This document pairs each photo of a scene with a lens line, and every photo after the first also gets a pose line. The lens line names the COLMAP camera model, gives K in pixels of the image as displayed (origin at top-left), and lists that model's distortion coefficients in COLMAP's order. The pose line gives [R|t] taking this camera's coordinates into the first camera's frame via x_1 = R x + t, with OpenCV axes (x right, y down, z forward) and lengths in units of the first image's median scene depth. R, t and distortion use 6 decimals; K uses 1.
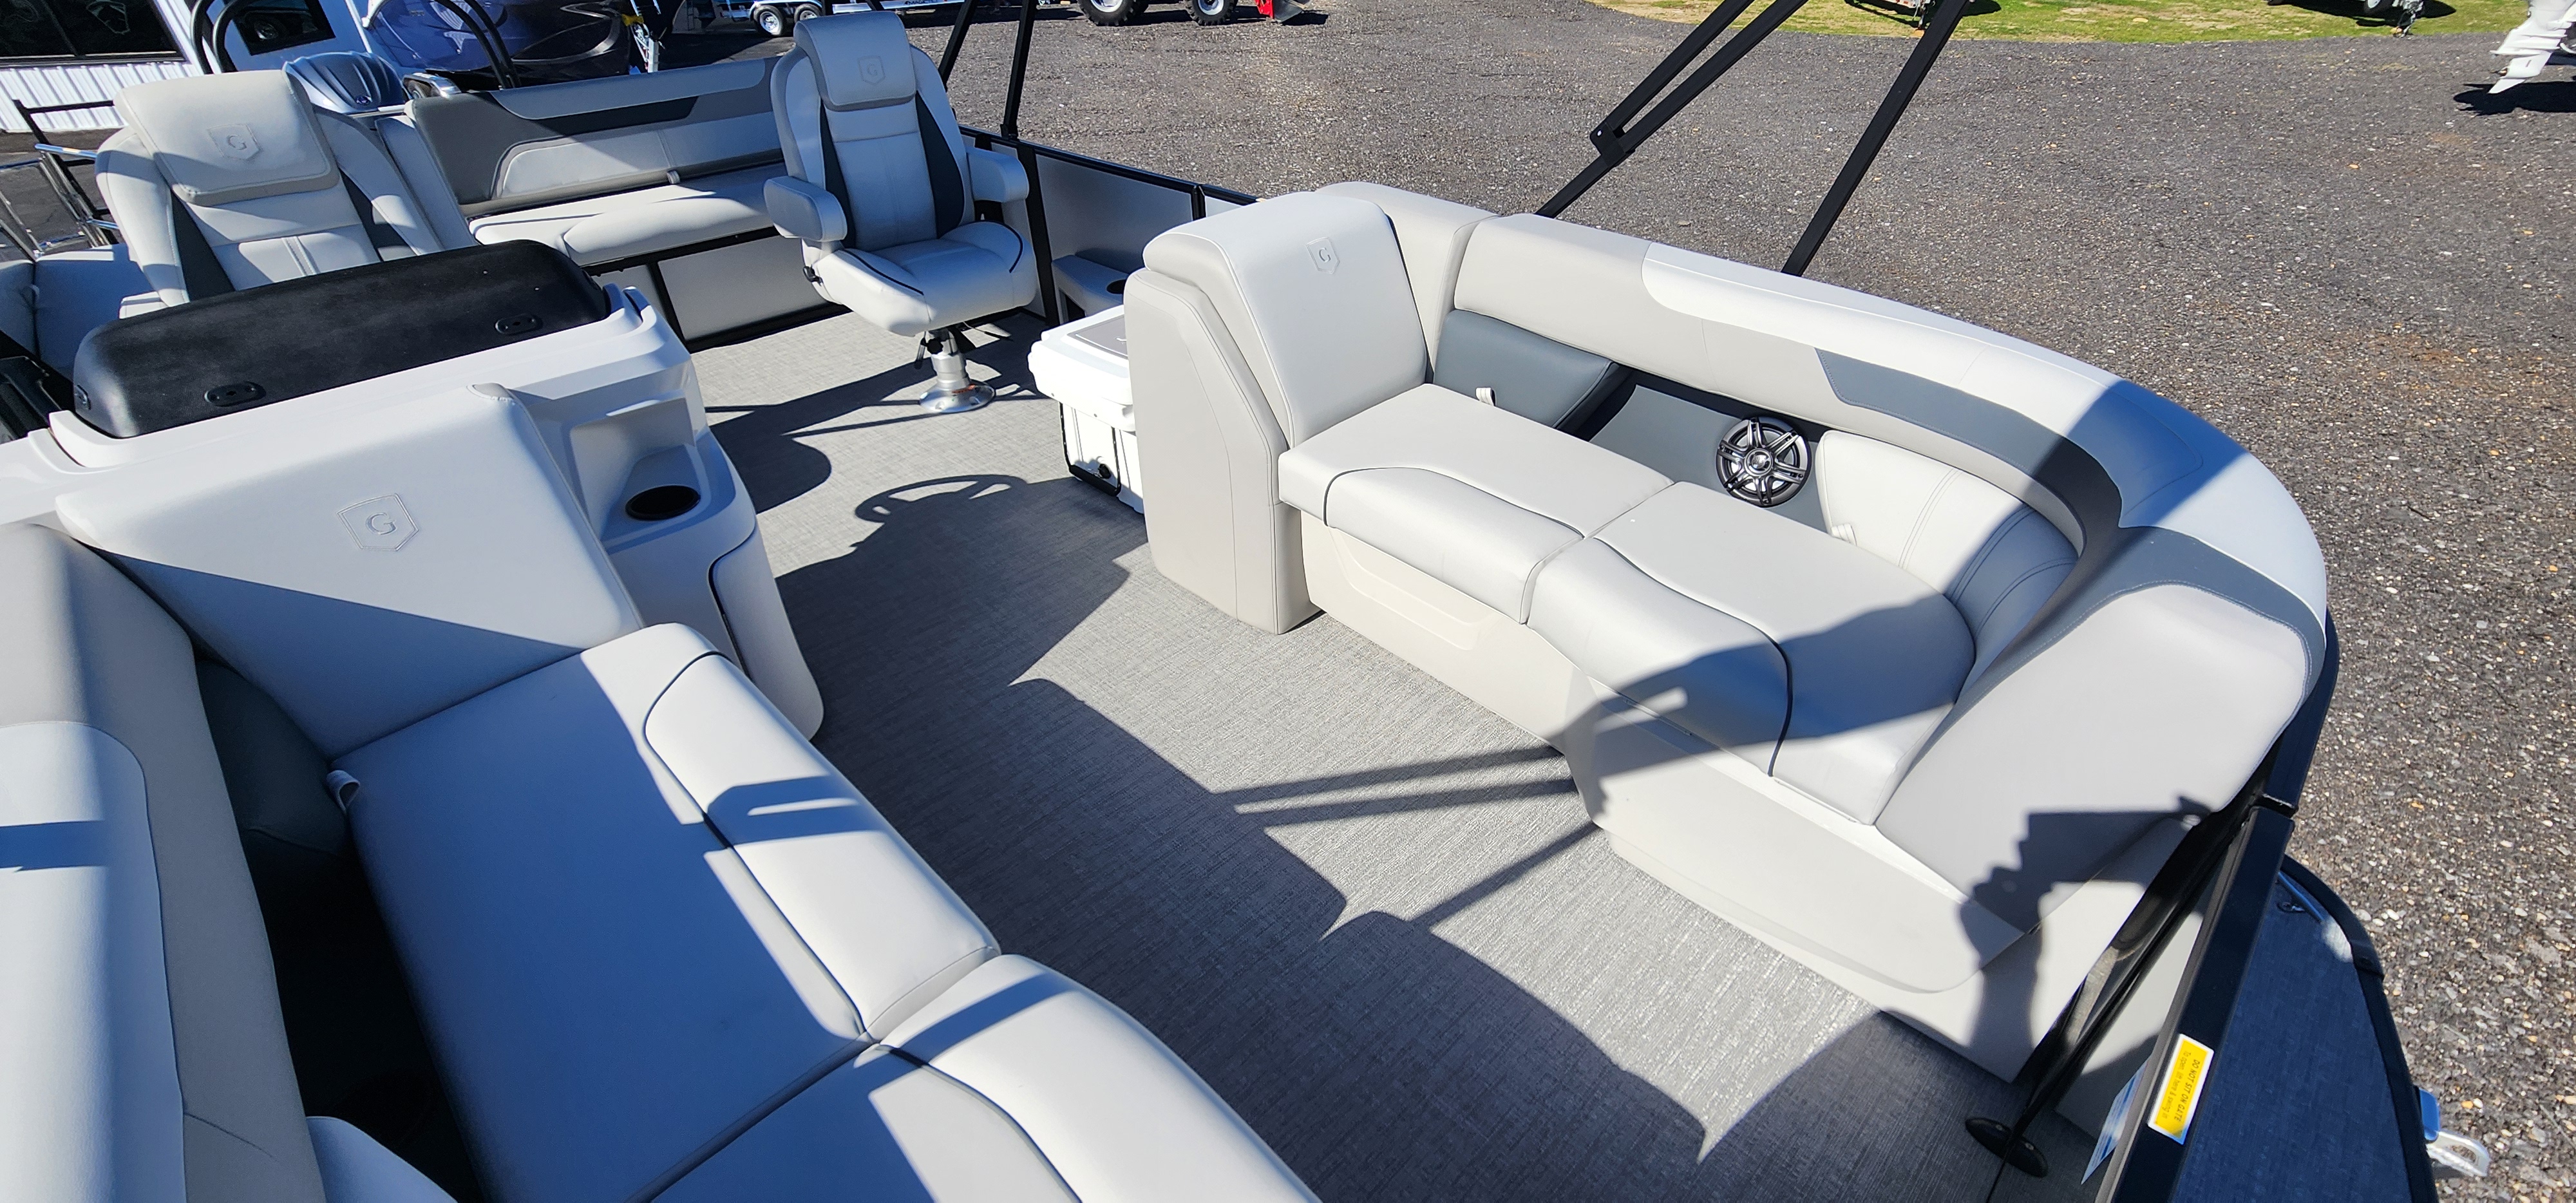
lens RADIAL K [[1048.0, 0, 1300.3], [0, 1048.0, 604.5], [0, 0, 1]] dist [0.001394, -0.000043]
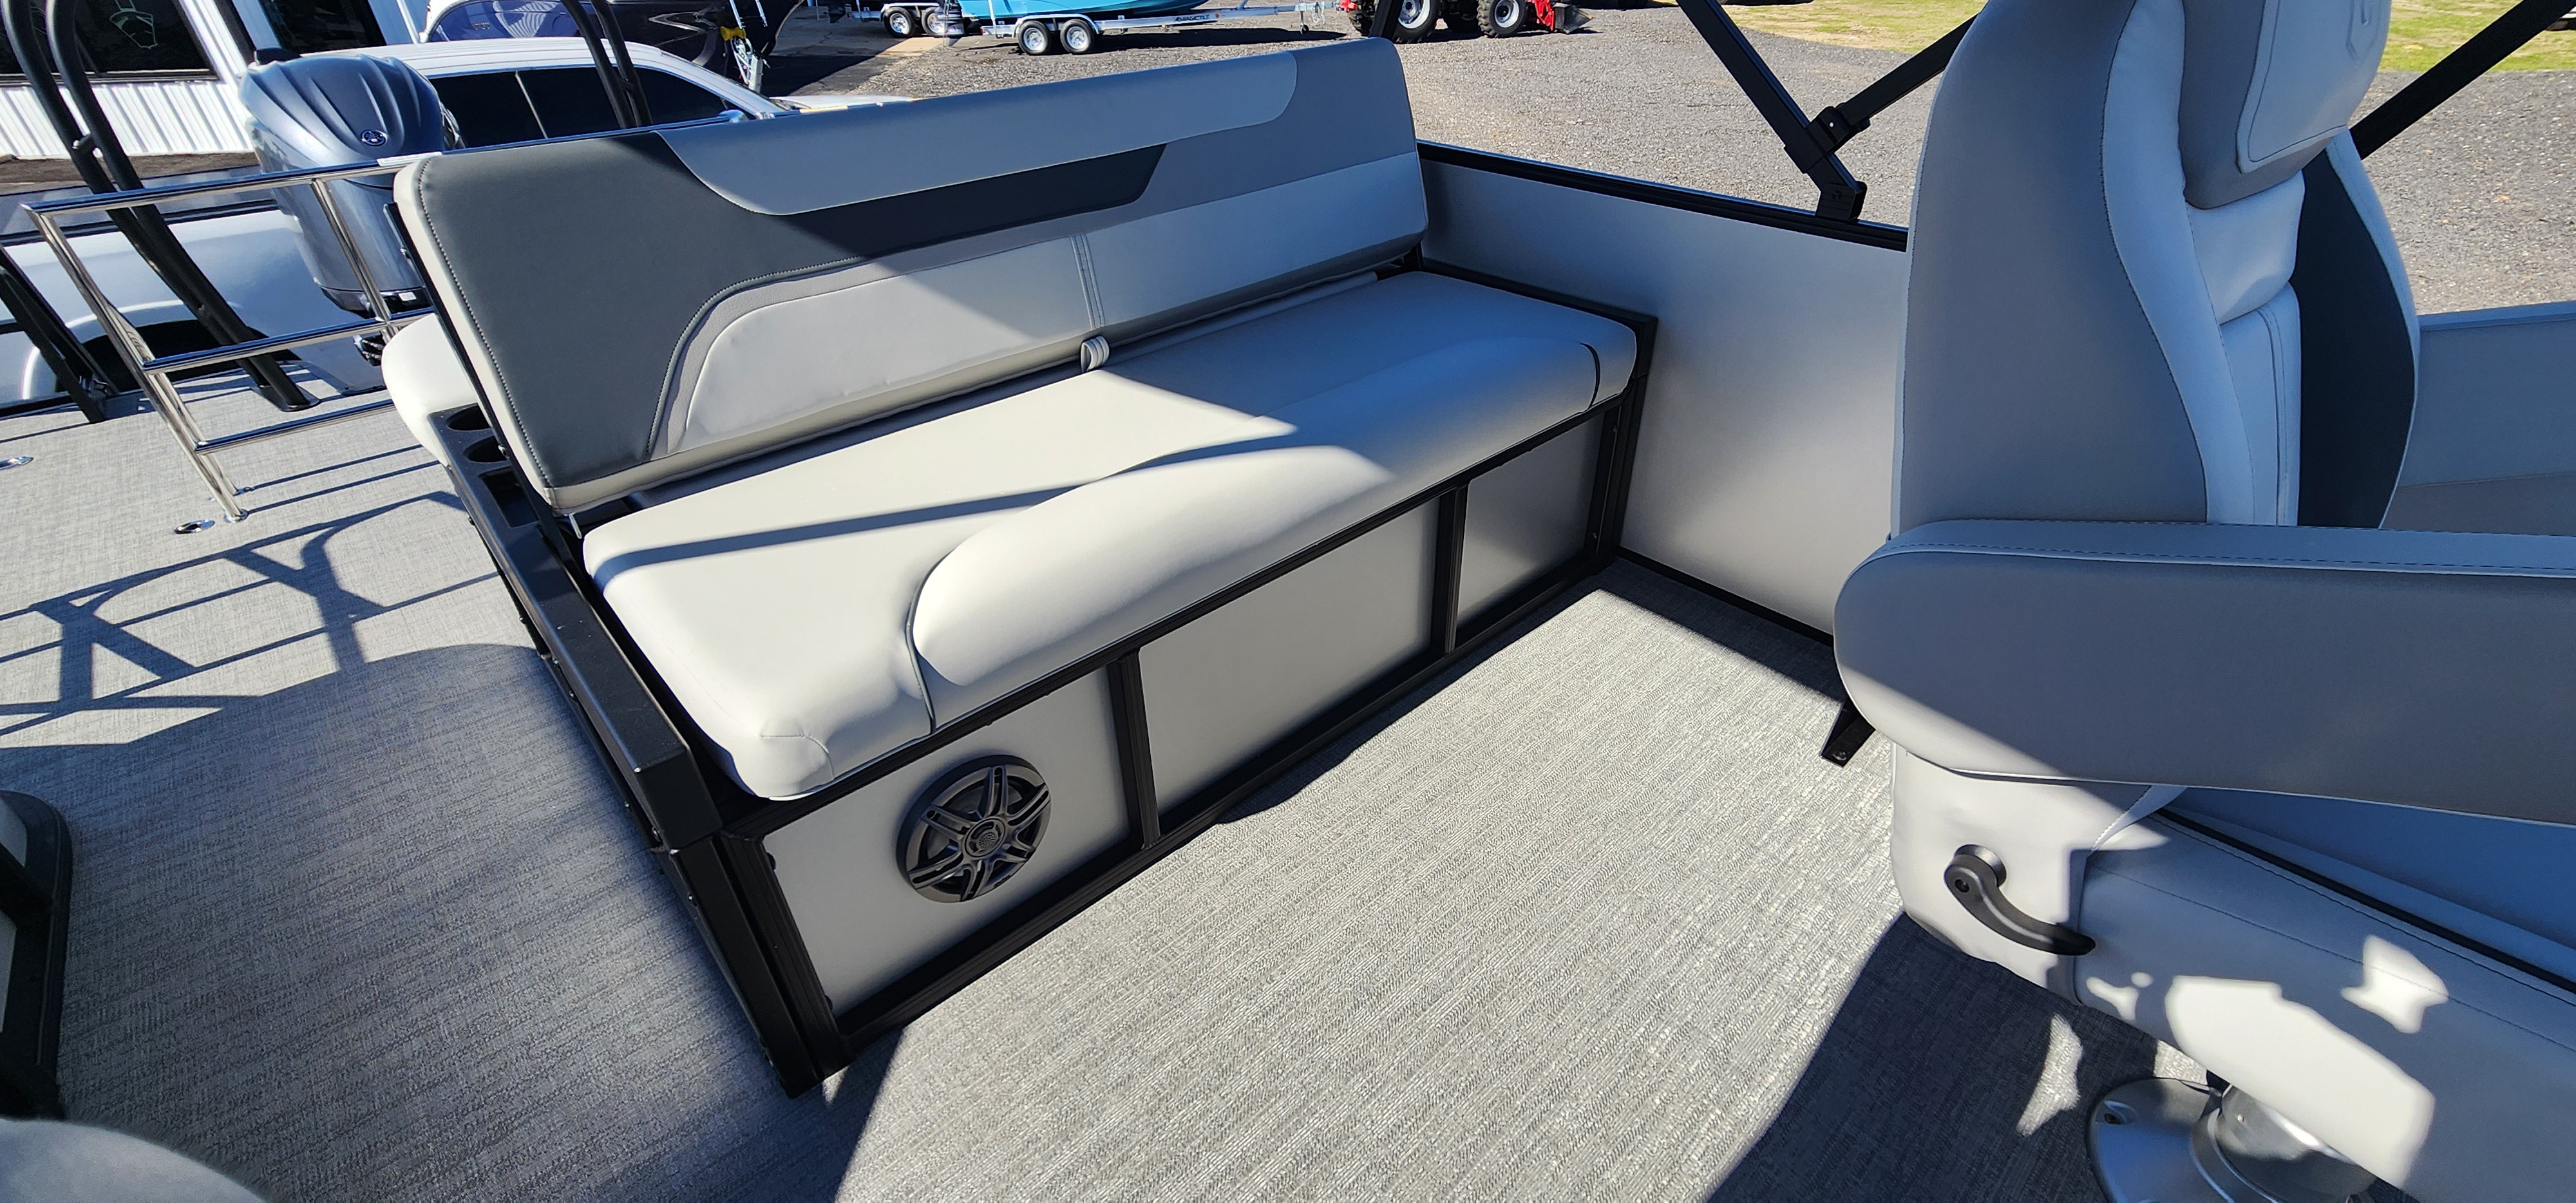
lens RADIAL K [[1057.9, 0, 1293.1], [0, 1057.9, 604.5], [0, 0, 1]] dist [0.002854, 0.000344]
pose [[0.999298, 0.020673, -0.031237, -0.928467], [-0.021510, 0.999412, -0.026696, -0.555182], [0.030667, 0.027350, 0.999155, 1.121142]]
